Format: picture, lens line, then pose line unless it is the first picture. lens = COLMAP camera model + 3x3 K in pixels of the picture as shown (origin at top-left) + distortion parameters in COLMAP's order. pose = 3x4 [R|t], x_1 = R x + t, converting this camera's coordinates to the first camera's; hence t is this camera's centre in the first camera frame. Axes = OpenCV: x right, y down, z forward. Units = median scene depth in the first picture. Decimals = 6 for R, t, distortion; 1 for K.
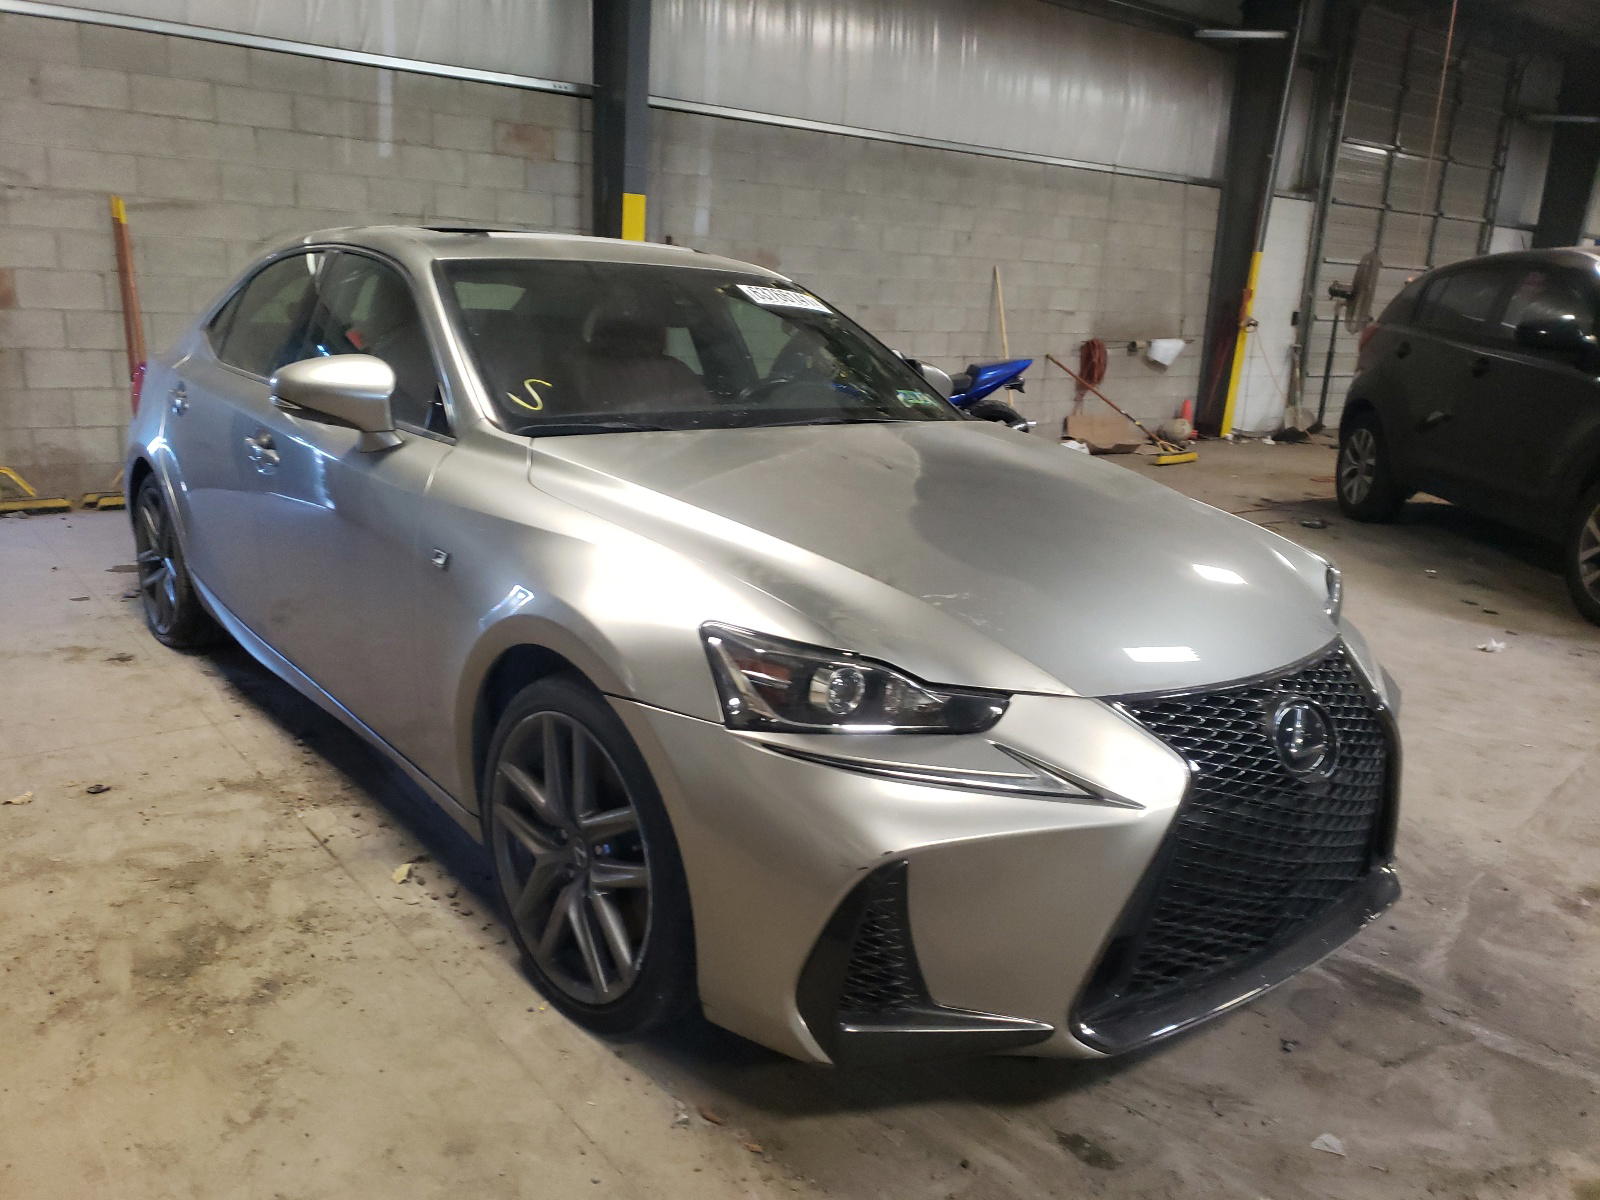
lens RADIAL K [[1246.7, 0, 800.0], [0, 1246.7, 600.0], [0, 0, 1]] dist [0.006792, 0.004929]
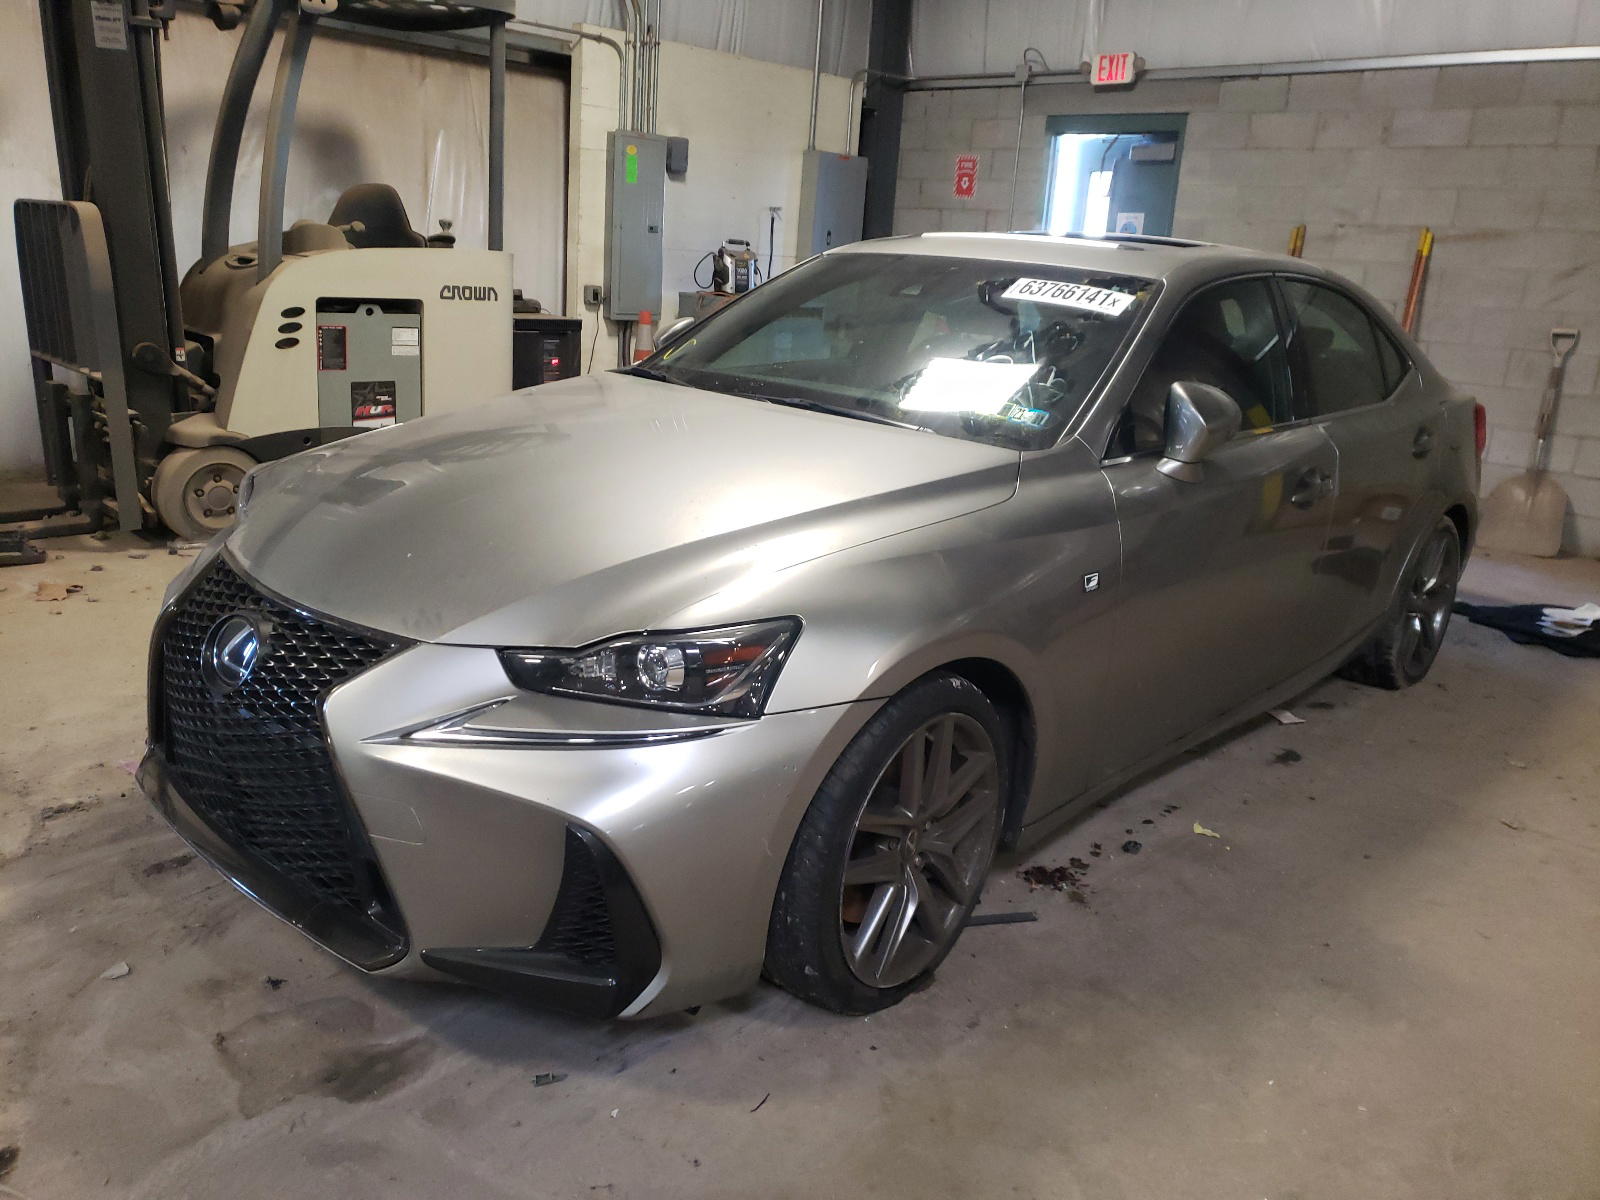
lens RADIAL K [[1250.1, 0, 800.0], [0, 1250.1, 600.0], [0, 0, 1]] dist [-0.005889, -0.005542]
pose [[0.133720, 0.231122, -0.963692, 0.474100], [-0.281335, 0.941271, 0.186707, -0.083798], [0.950247, 0.246154, 0.190890, 0.402412]]
